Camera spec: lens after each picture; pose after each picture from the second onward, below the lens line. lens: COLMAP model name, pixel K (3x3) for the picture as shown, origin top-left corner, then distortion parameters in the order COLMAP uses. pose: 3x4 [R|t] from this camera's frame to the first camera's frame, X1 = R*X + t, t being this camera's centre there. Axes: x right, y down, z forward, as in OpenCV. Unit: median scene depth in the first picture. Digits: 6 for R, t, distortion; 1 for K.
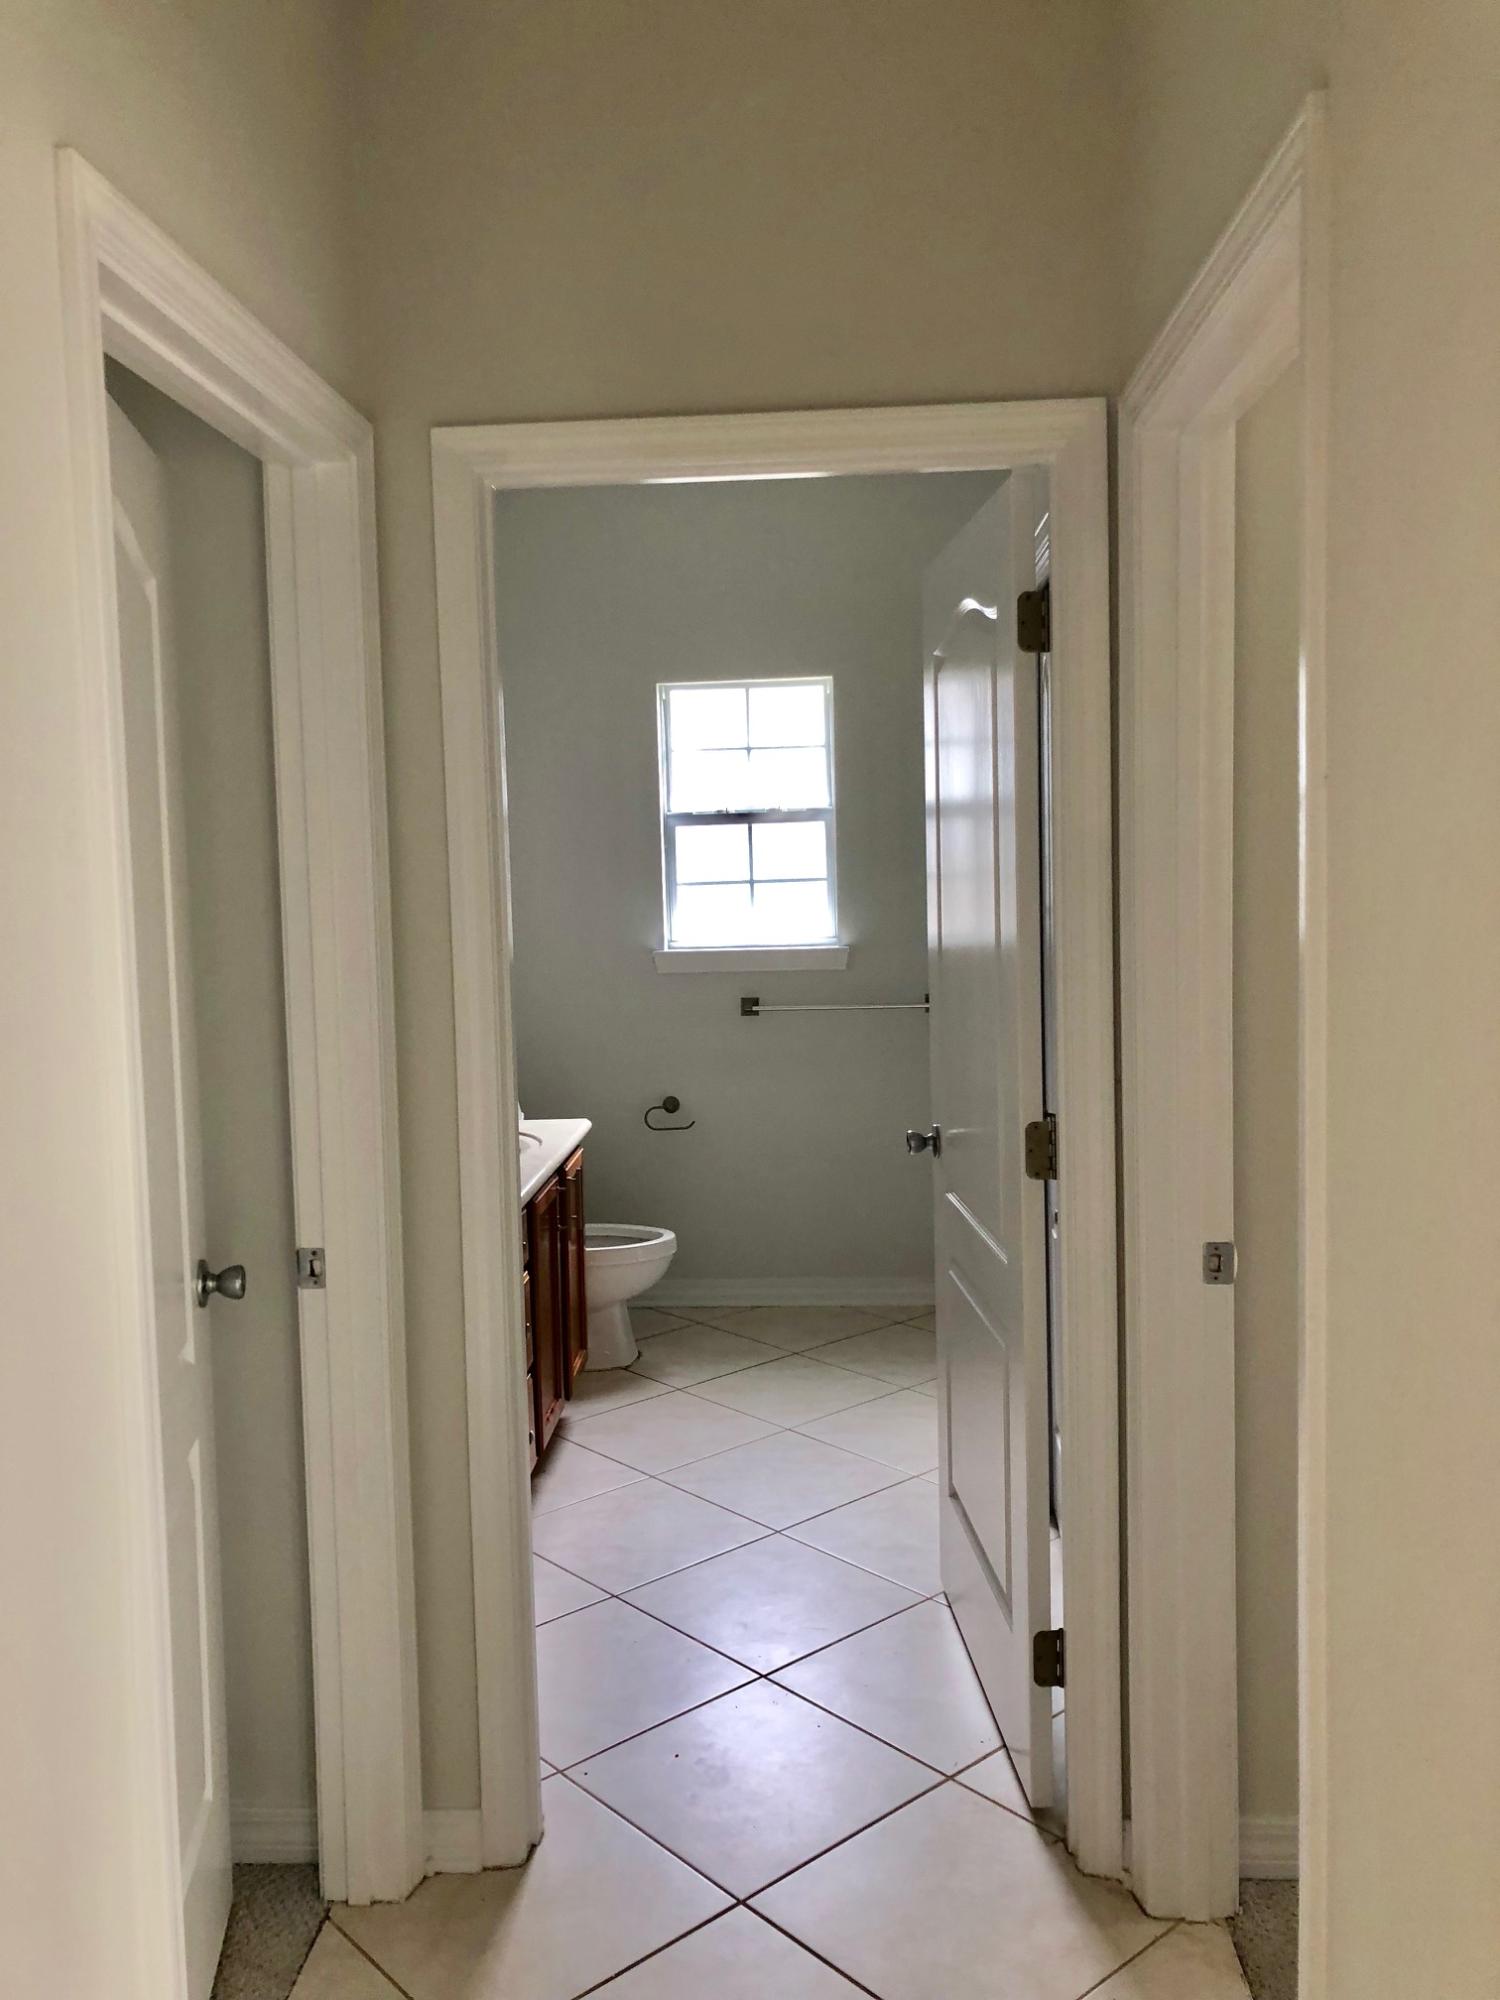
lens RADIAL K [[1633.0, 0, 749.5], [0, 1633.0, 997.5], [0, 0, 1]] dist [0.041778, -0.034804]
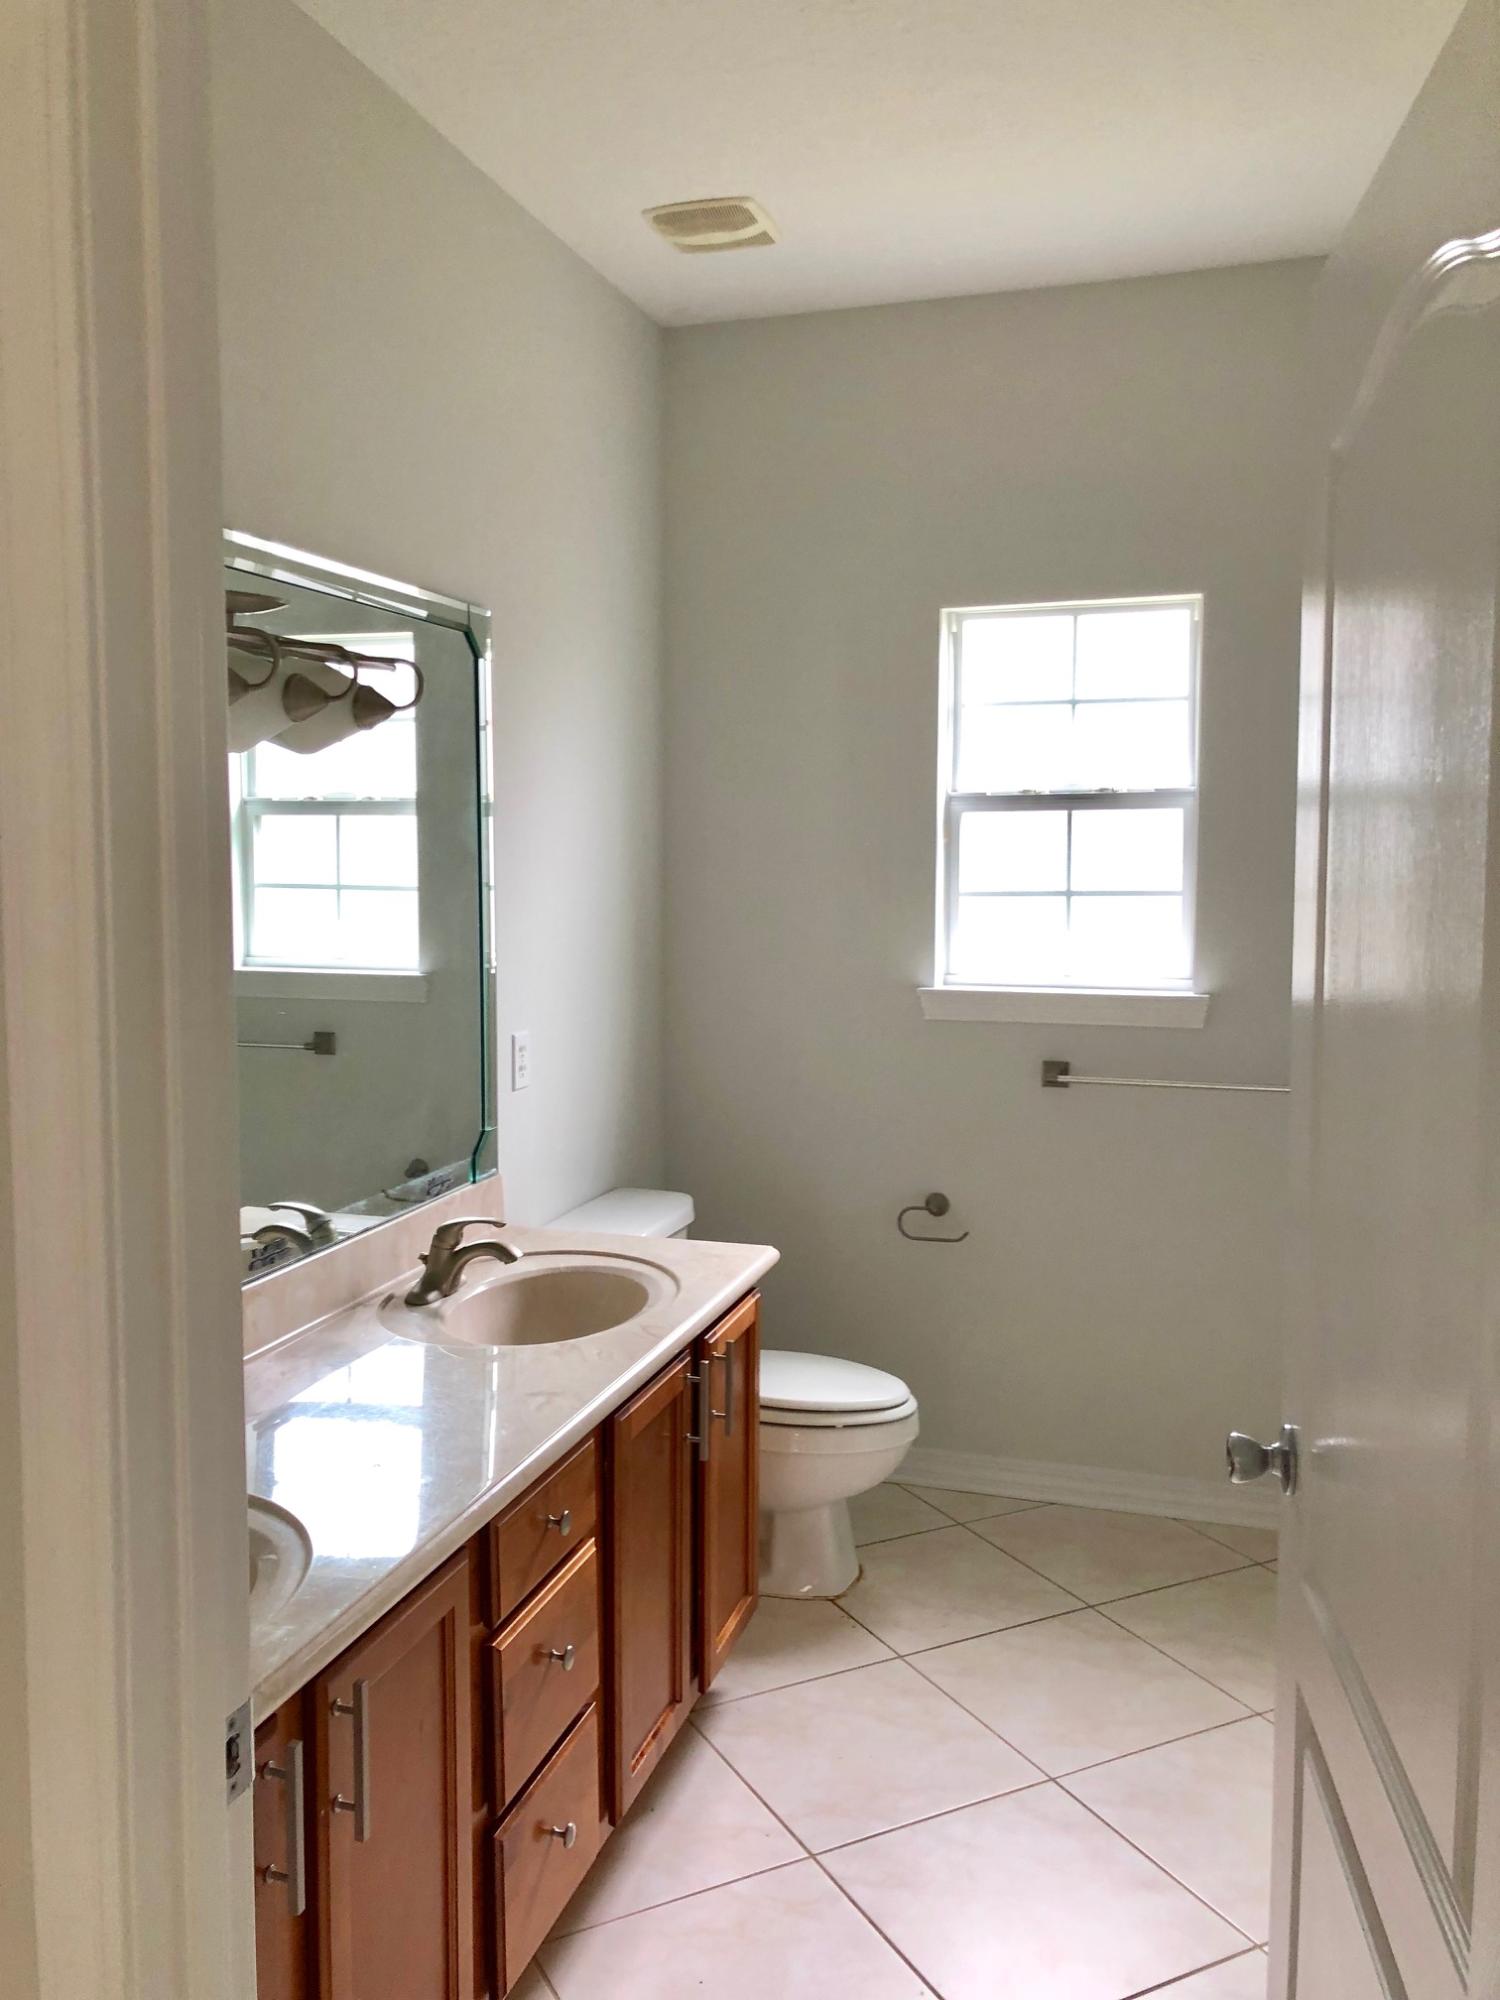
lens RADIAL K [[1633.0, 0, 739.7], [0, 1633.0, 971.5], [0, 0, 1]] dist [0.041778, -0.034804]
pose [[0.965487, 0.045130, -0.256510, 0.046866], [-0.045144, 0.998963, 0.005834, -0.036043], [0.256508, 0.005948, 0.966524, 0.295812]]
